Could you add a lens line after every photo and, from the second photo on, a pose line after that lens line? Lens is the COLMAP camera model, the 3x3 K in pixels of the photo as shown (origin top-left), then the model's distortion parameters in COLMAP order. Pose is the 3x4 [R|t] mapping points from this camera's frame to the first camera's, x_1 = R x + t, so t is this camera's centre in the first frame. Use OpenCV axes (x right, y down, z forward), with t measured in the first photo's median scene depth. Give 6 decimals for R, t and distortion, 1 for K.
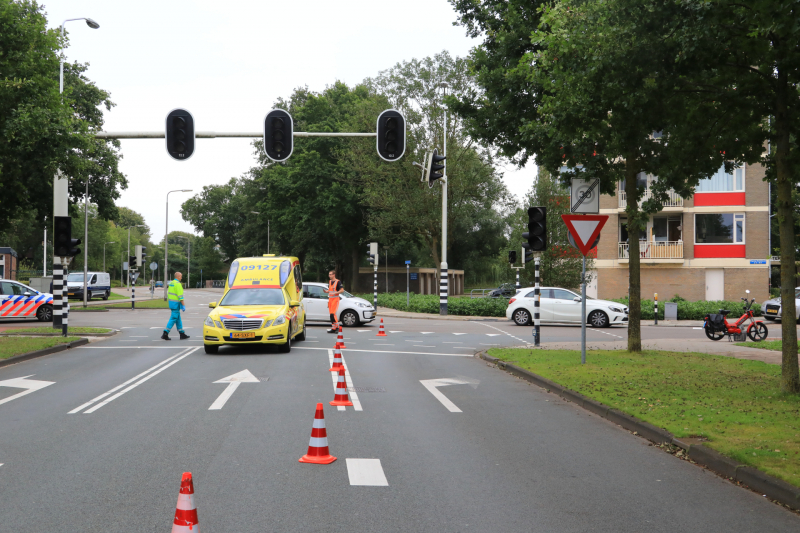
lens RADIAL K [[1995.9, 0, 400.0], [0, 1995.9, 266.5], [0, 0, 1]] dist [0.014631, 0.186397]
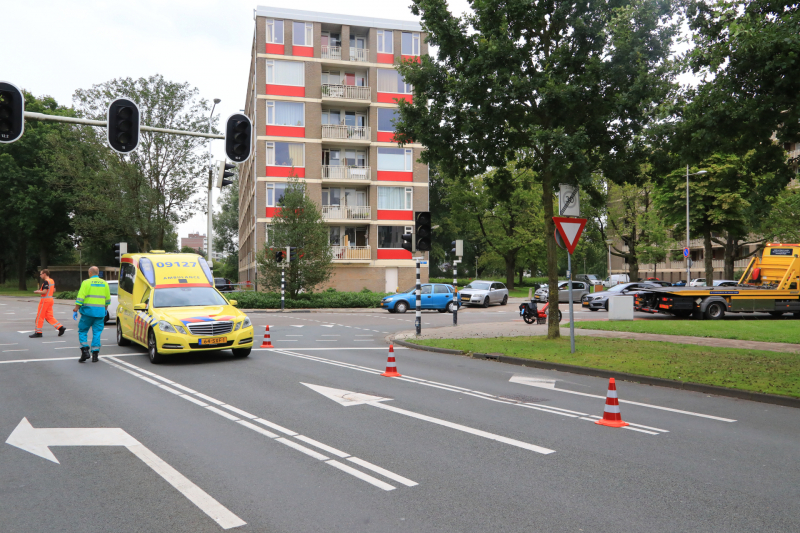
lens RADIAL K [[923.3, 0, 424.8], [0, 923.3, 267.7], [0, 0, 1]] dist [0.137214, -0.009642]
pose [[0.716060, 0.001218, 0.698038, -0.272016], [-0.000852, 0.999999, -0.000871, 0.002020], [-0.698038, 0.000029, 0.716060, 0.578442]]
